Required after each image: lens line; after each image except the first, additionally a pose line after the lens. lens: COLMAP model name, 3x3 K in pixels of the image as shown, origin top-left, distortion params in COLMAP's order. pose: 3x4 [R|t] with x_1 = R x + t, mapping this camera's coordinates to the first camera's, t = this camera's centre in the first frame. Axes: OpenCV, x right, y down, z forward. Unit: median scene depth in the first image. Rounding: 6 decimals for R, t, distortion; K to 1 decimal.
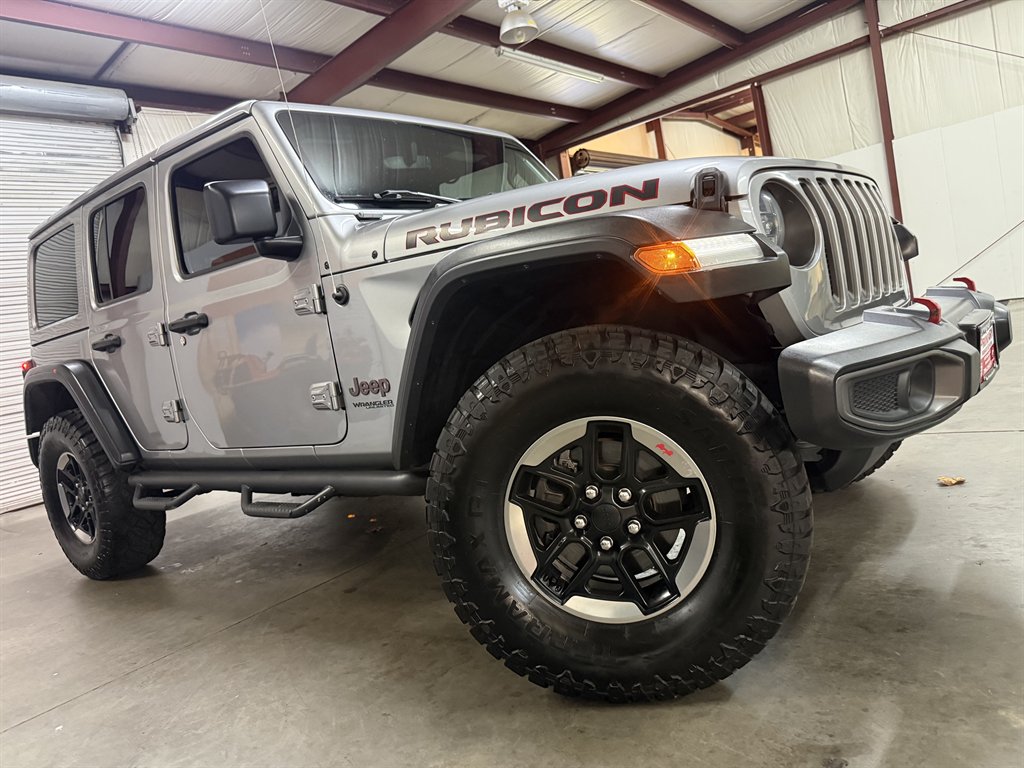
lens RADIAL K [[754.3, 0, 513.3], [0, 754.3, 370.4], [0, 0, 1]] dist [-0.007752, -0.000799]
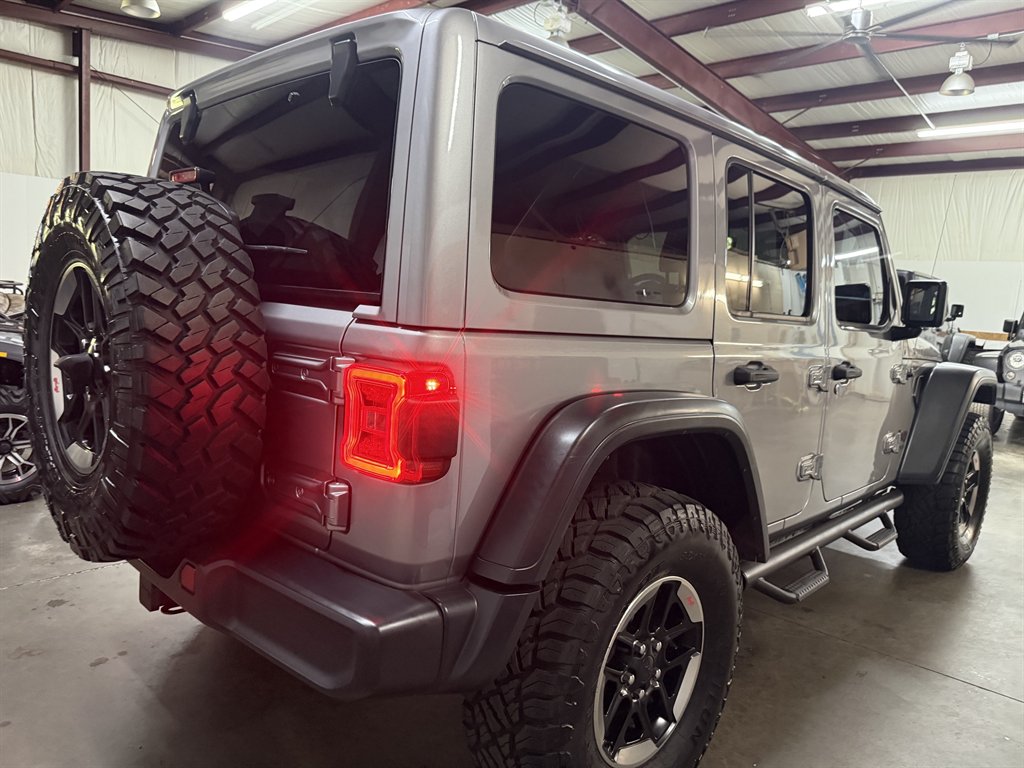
lens RADIAL K [[731.7, 0, 512.0], [0, 731.7, 384.0], [0, 0, 1]] dist [0.012434, -0.001183]
pose [[0.073182, 0.057253, 0.995674, -1.457965], [-0.008141, 0.998352, -0.056809, 0.010898], [-0.997285, -0.003948, 0.073528, 1.414184]]
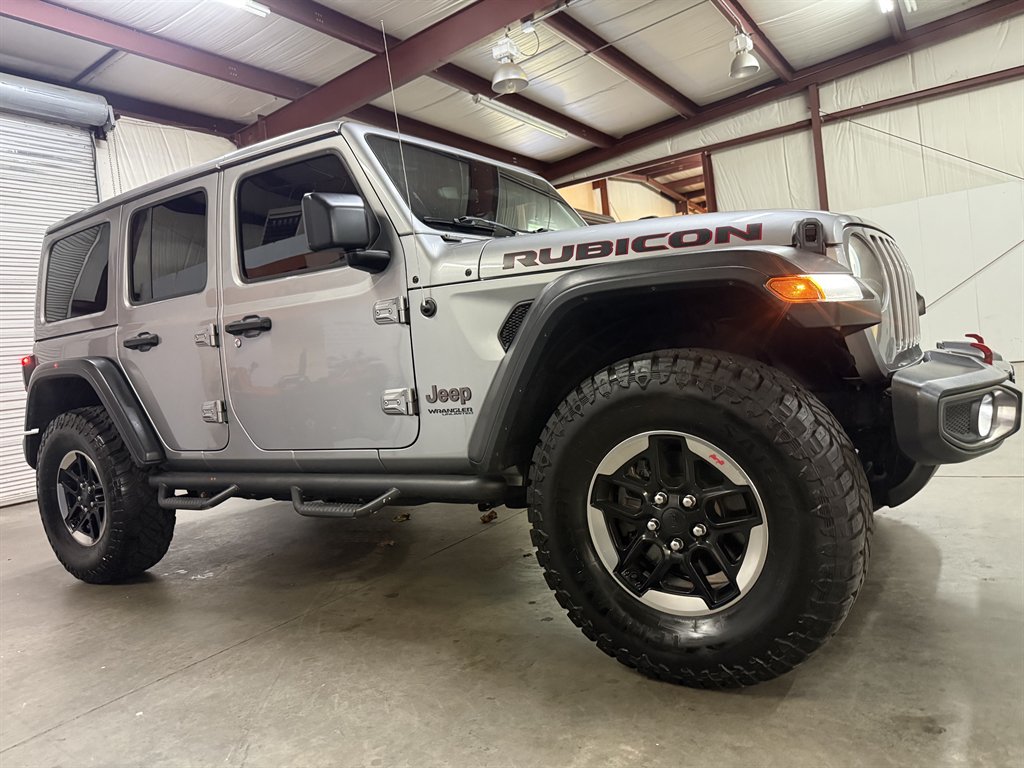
lens RADIAL K [[749.3, 0, 512.5], [0, 749.3, 361.2], [0, 0, 1]] dist [0.032890, -0.057767]
pose [[0.991906, 0.067861, 0.107319, -0.190767], [-0.060223, 0.995520, -0.072886, 0.040498], [-0.111785, 0.065833, 0.991549, -0.056311]]
